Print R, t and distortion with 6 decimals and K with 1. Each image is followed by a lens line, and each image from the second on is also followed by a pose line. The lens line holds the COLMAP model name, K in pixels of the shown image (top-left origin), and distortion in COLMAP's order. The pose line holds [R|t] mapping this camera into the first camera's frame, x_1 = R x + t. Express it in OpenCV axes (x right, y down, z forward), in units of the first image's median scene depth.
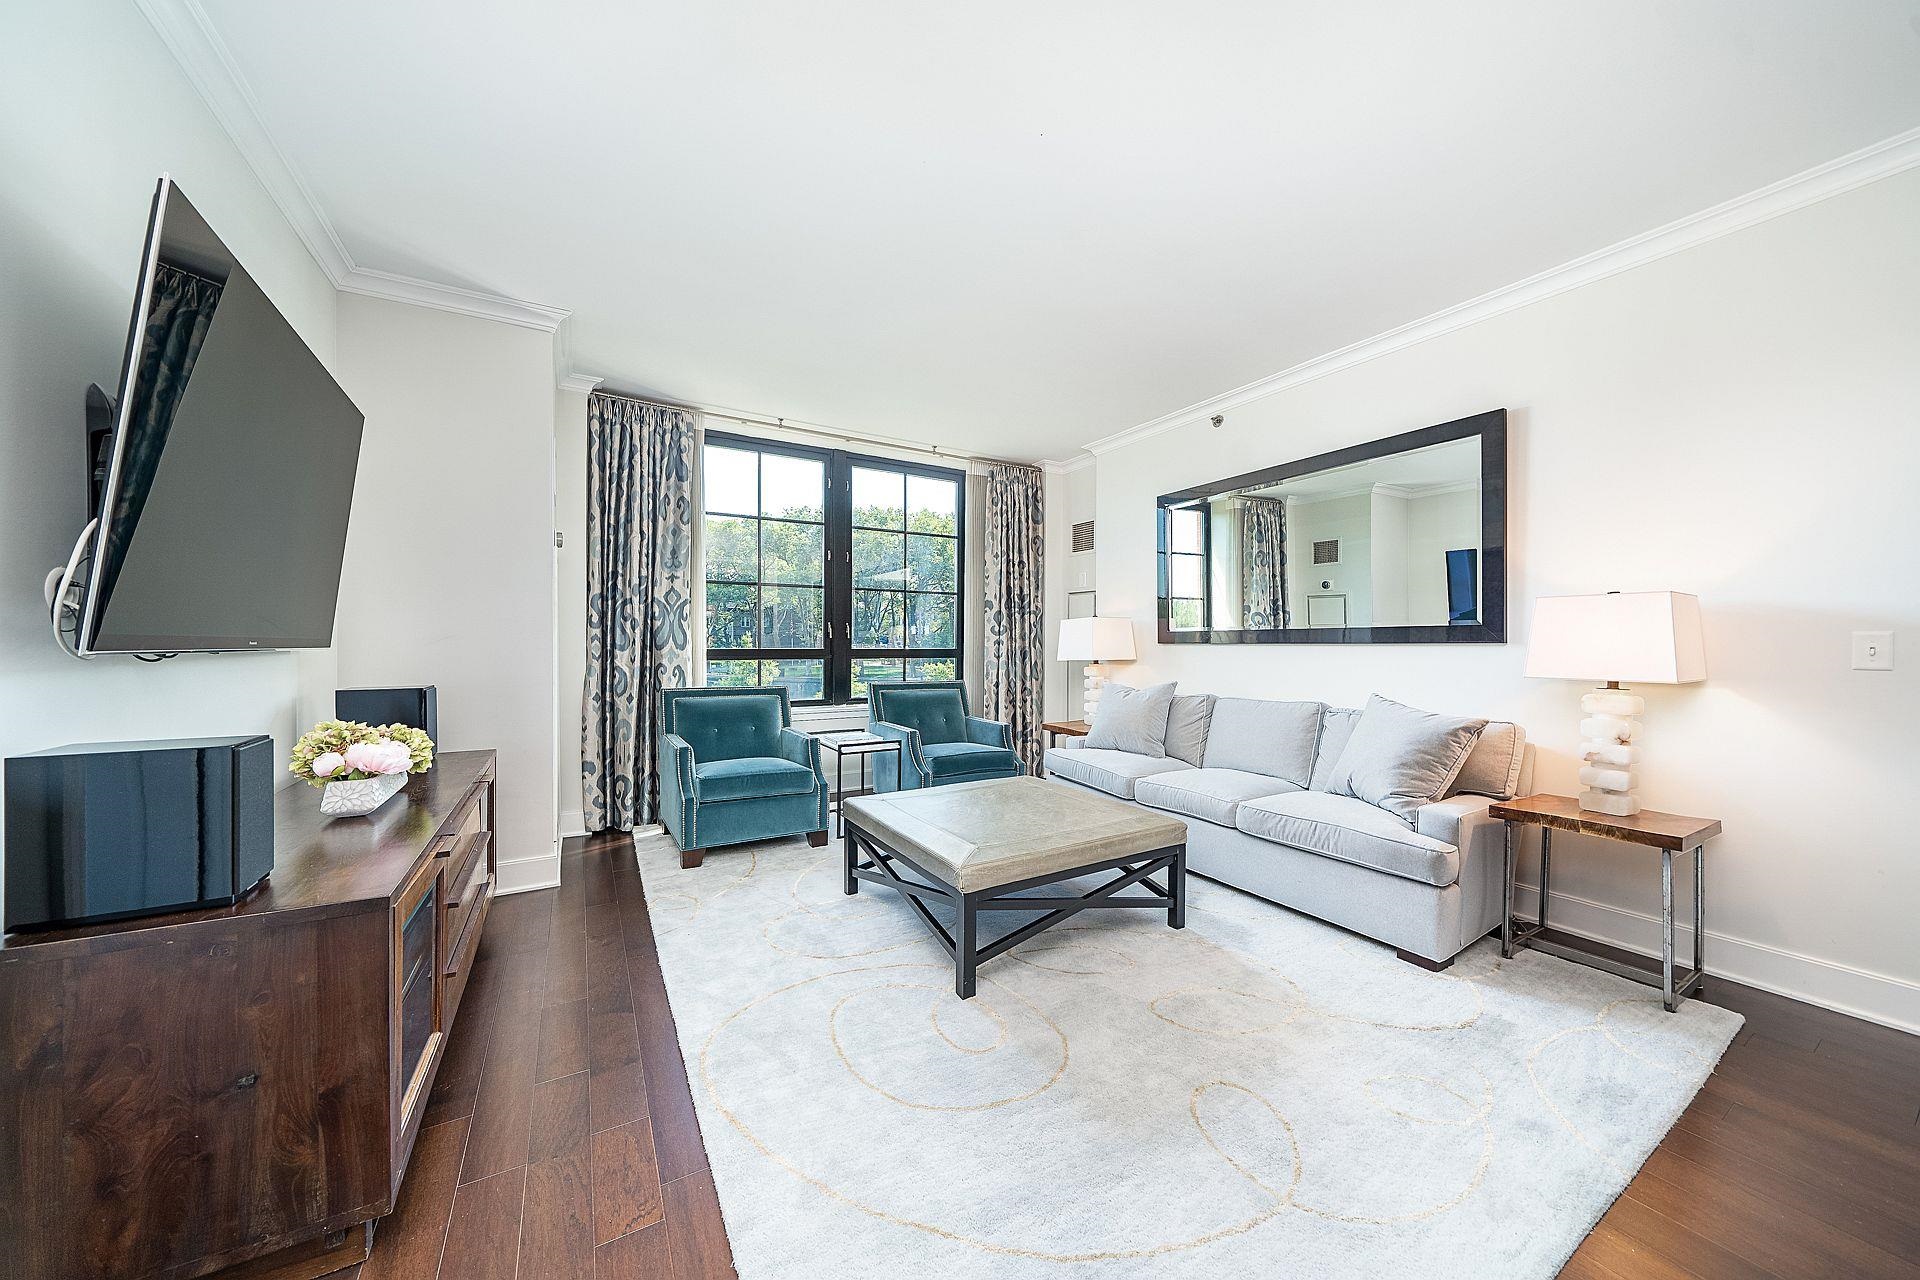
lens RADIAL K [[653.8, 0, 971.2], [0, 653.8, 649.0], [0, 0, 1]] dist [-0.000168, 0.000030]
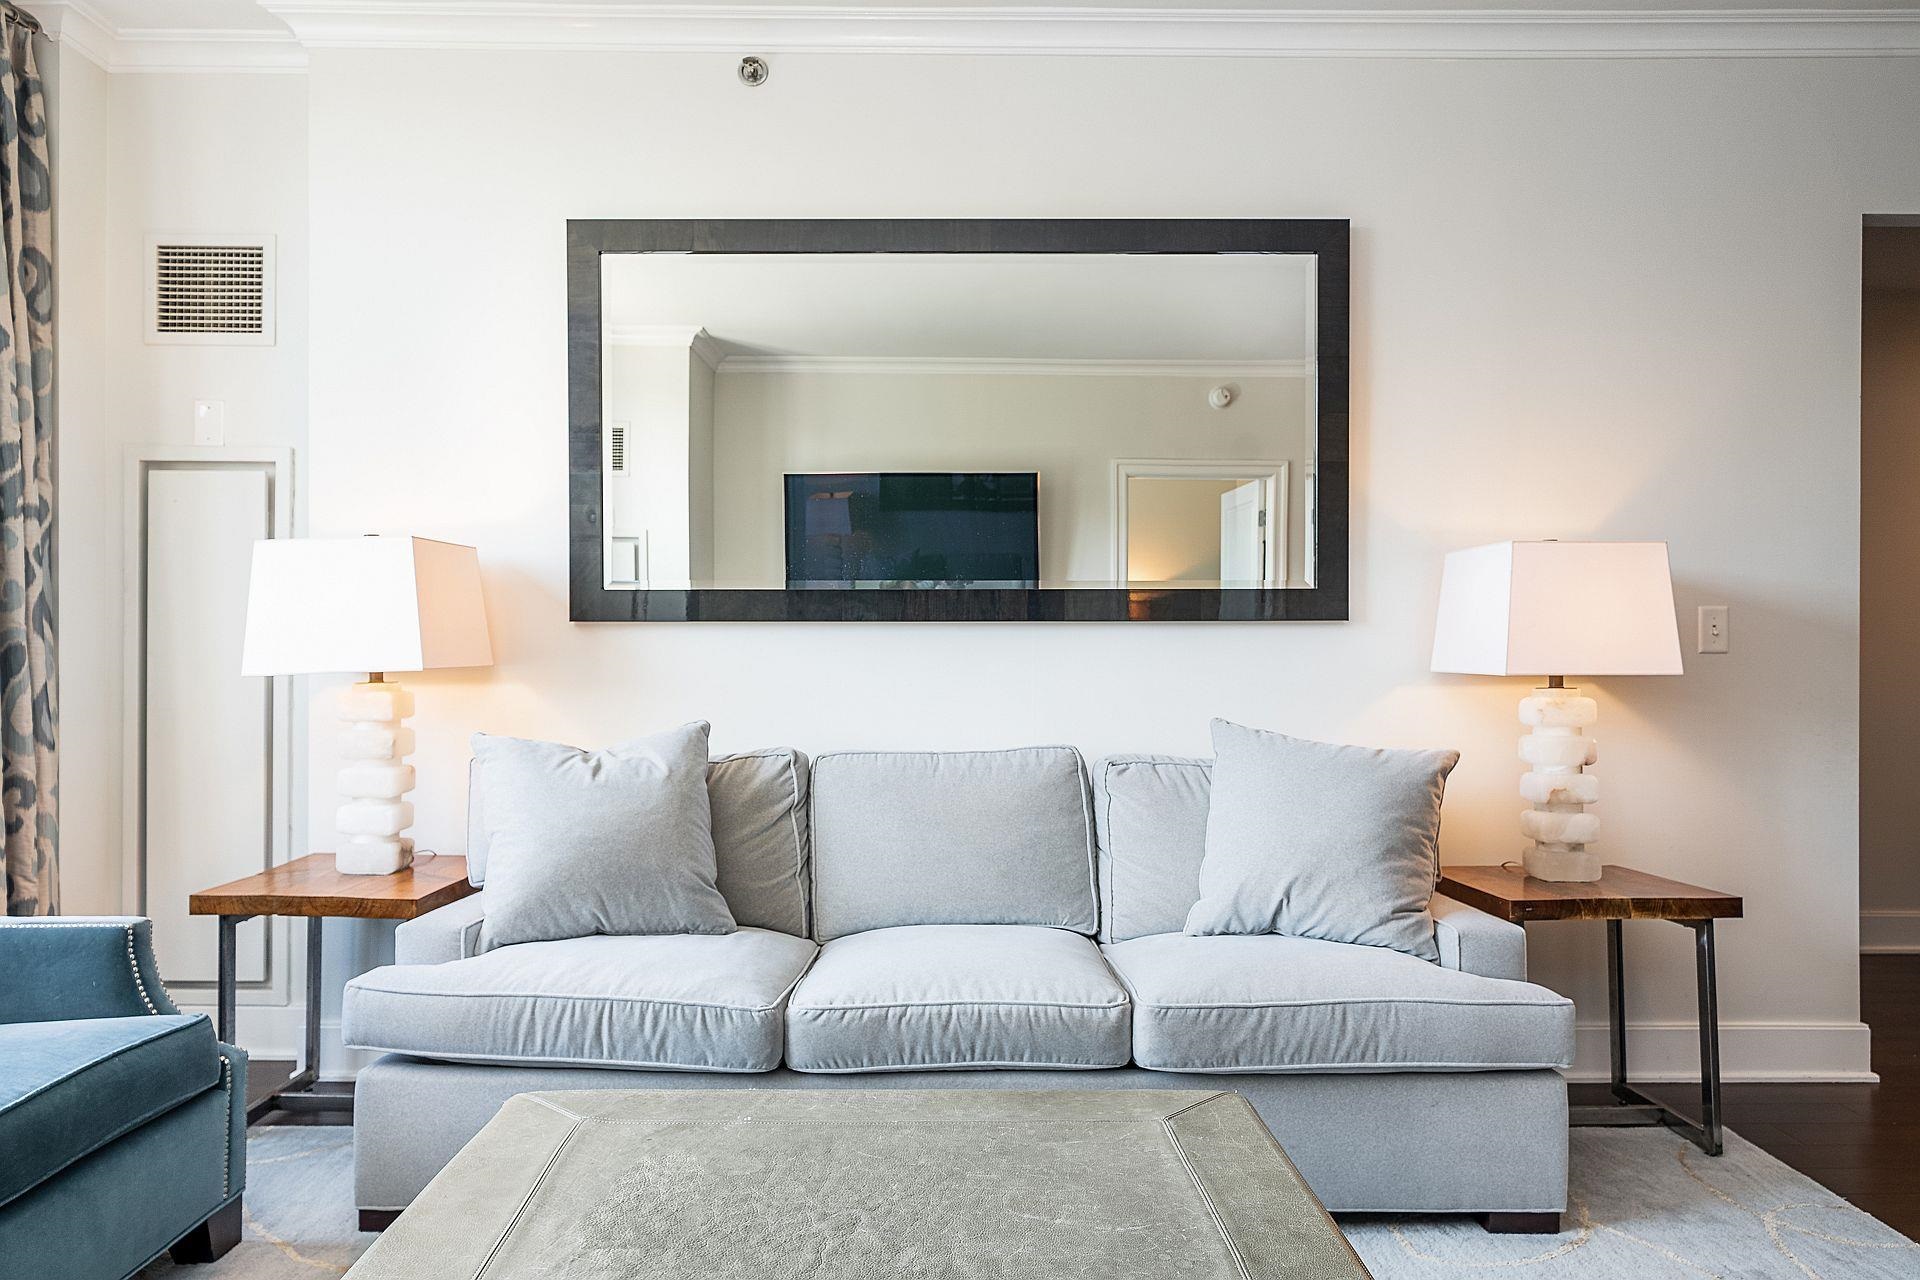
lens RADIAL K [[1282.4, 0, 960.0], [0, 1282.4, 640.0], [0, 0, 1]] dist [0.001628, 0.001038]
pose [[0.509291, -0.002431, 0.860591, -0.301240], [0.008115, 0.999965, -0.001978, 0.007024], [-0.860556, 0.007991, 0.509293, 0.608772]]
